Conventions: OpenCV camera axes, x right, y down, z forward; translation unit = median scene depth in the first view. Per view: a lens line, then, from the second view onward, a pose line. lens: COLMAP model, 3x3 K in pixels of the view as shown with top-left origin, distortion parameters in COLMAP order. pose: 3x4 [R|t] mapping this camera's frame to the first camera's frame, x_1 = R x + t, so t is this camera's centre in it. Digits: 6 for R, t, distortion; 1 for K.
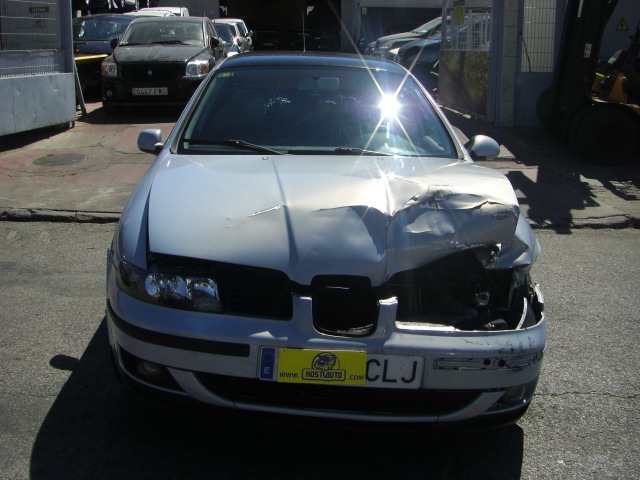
lens RADIAL K [[715.4, 0, 318.3], [0, 715.4, 238.7], [0, 0, 1]] dist [-0.132445, 0.000000]
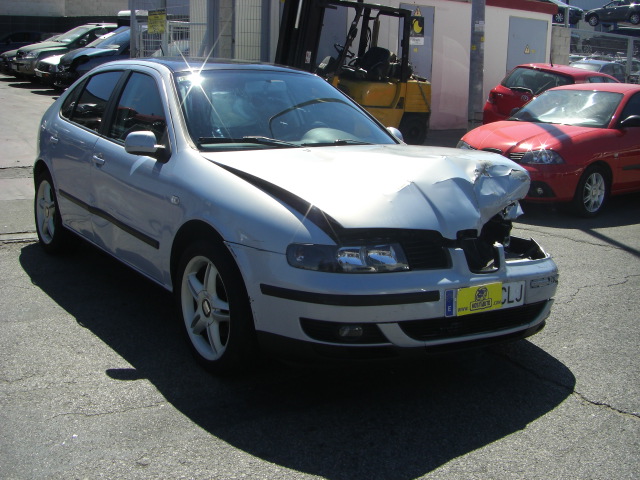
lens RADIAL K [[715.4, 0, 321.3], [0, 715.4, 234.6], [0, 0, 1]] dist [-0.132445, 0.000000]
pose [[0.831272, -0.113724, 0.544108, -0.899487], [0.122986, 0.992217, 0.019490, 0.001656], [-0.542090, 0.050716, 0.838789, 0.055553]]
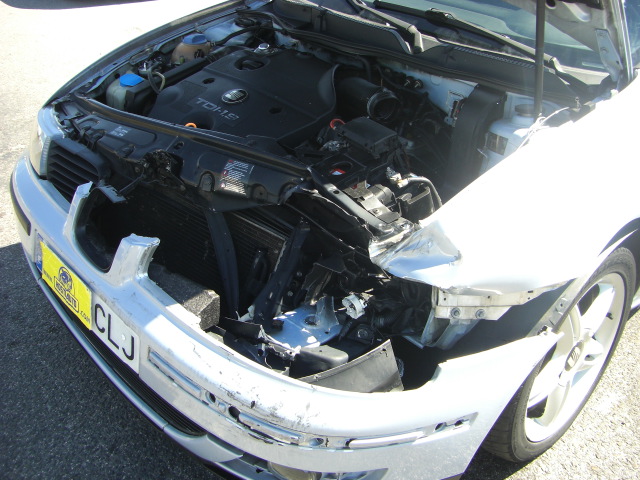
lens RADIAL K [[715.4, 0, 323.5], [0, 715.4, 210.2], [0, 0, 1]] dist [-0.132445, 0.000000]
pose [[0.640553, 0.354046, -0.681427, 0.653556], [-0.208458, 0.934223, 0.289436, -0.168443], [0.739079, -0.043350, 0.672223, 0.672429]]
